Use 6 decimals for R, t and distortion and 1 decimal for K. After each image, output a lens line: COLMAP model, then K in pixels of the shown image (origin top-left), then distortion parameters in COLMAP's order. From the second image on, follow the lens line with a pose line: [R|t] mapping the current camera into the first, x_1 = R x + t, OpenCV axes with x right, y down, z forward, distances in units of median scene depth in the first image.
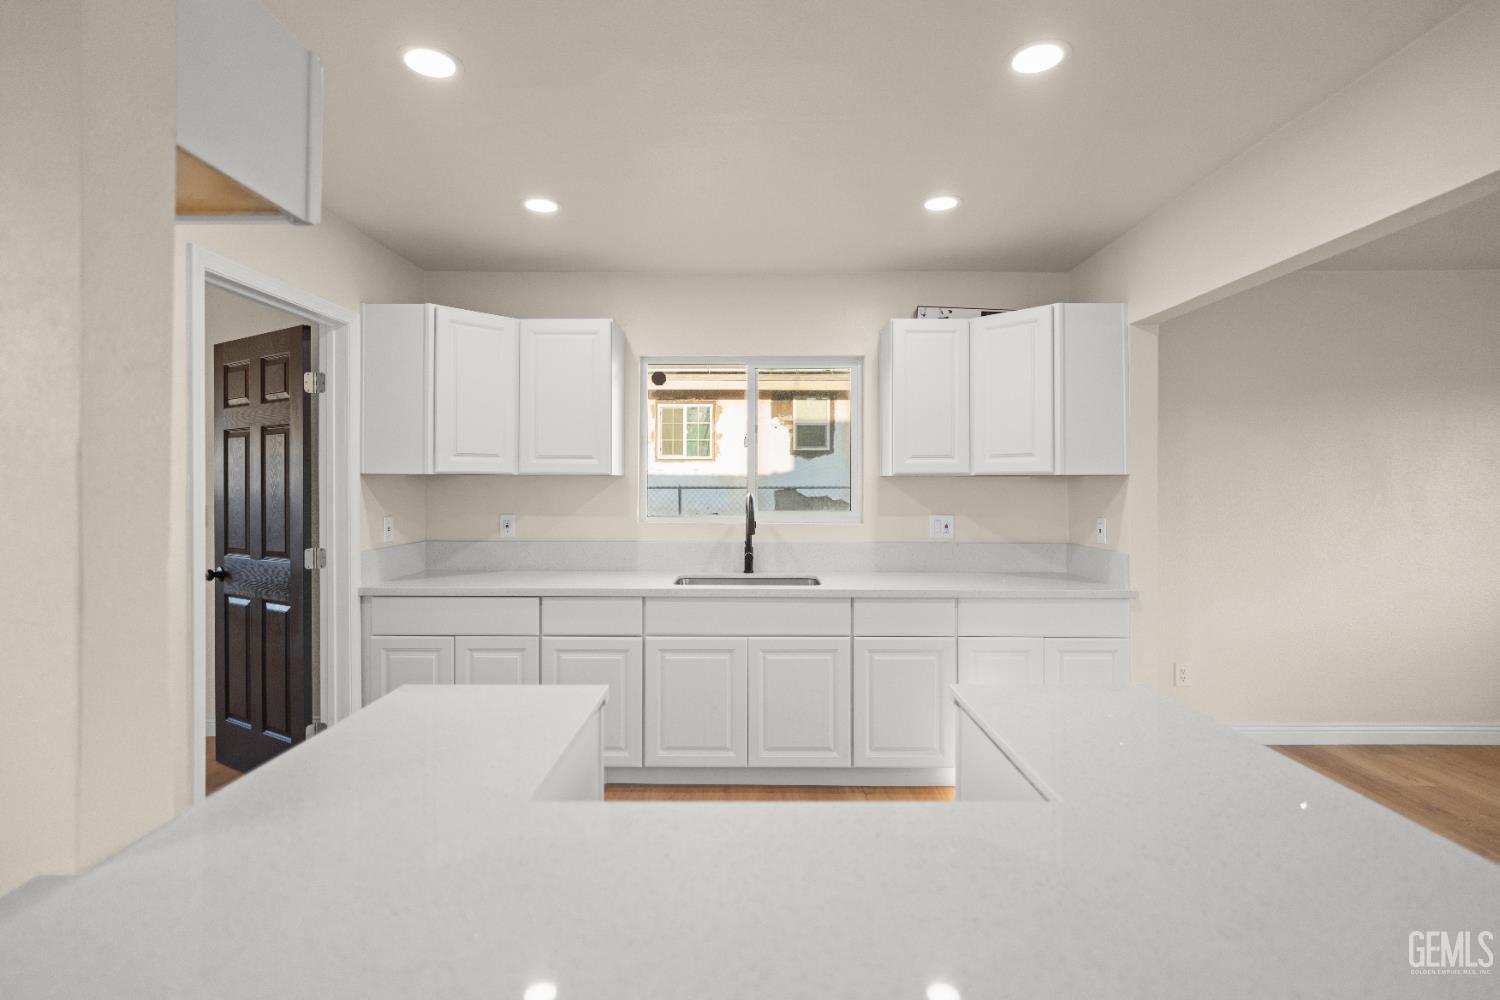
lens RADIAL K [[695.2, 0, 742.6], [0, 695.2, 478.2], [0, 0, 1]] dist [-0.008210, -0.000496]
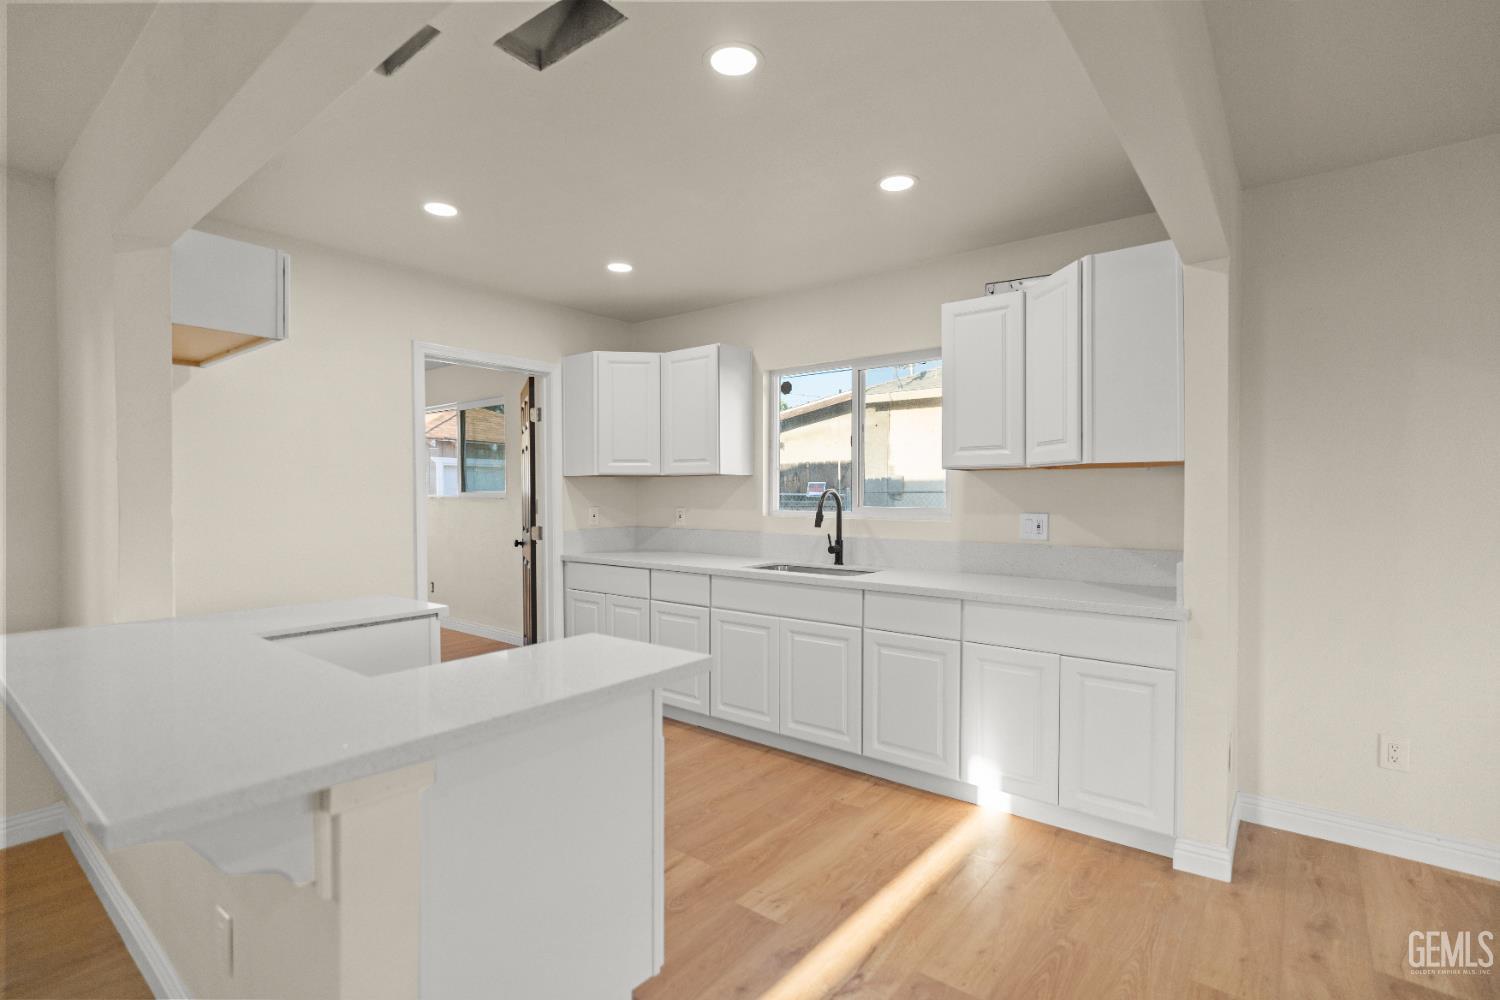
lens RADIAL K [[695.2, 0, 751.4], [0, 695.2, 500.4], [0, 0, 1]] dist [-0.008210, -0.000496]
pose [[0.794197, 0.005017, -0.607640, 0.637820], [0.005525, 0.999865, 0.015477, 0.024088], [0.607636, -0.015649, 0.794062, 0.092667]]
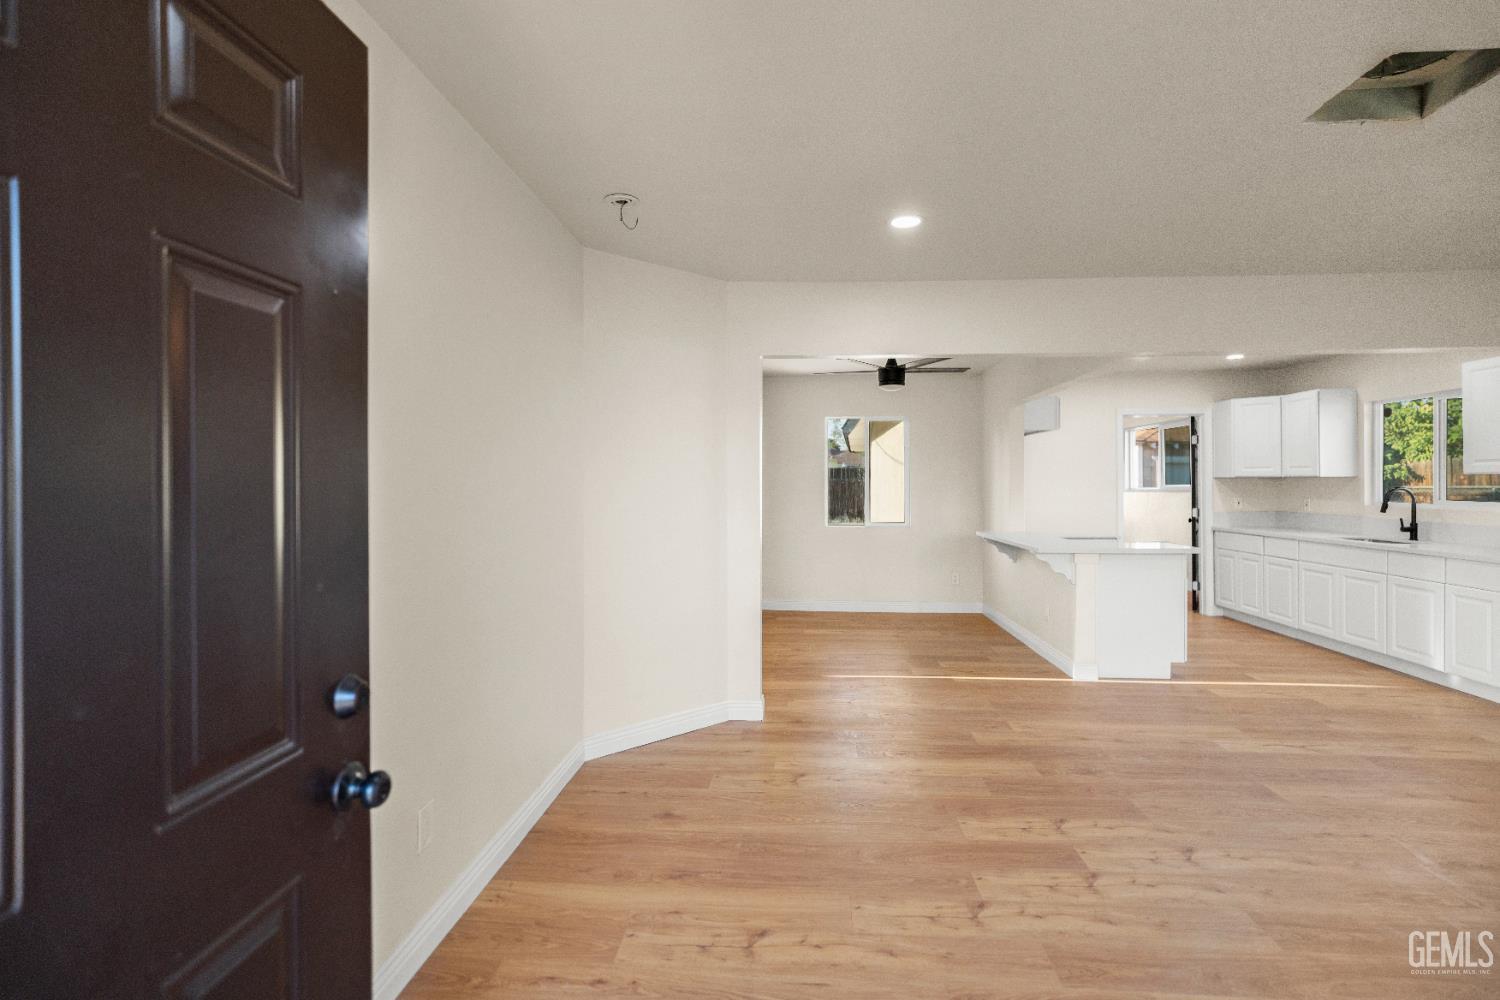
lens RADIAL K [[695.2, 0, 747.2], [0, 695.2, 481.9], [0, 0, 1]] dist [-0.008210, -0.000496]
pose [[-0.076048, -0.002676, -0.997101, 1.862747], [0.008654, 0.999957, -0.003343, 0.002710], [0.997067, -0.008883, -0.076021, -0.368326]]
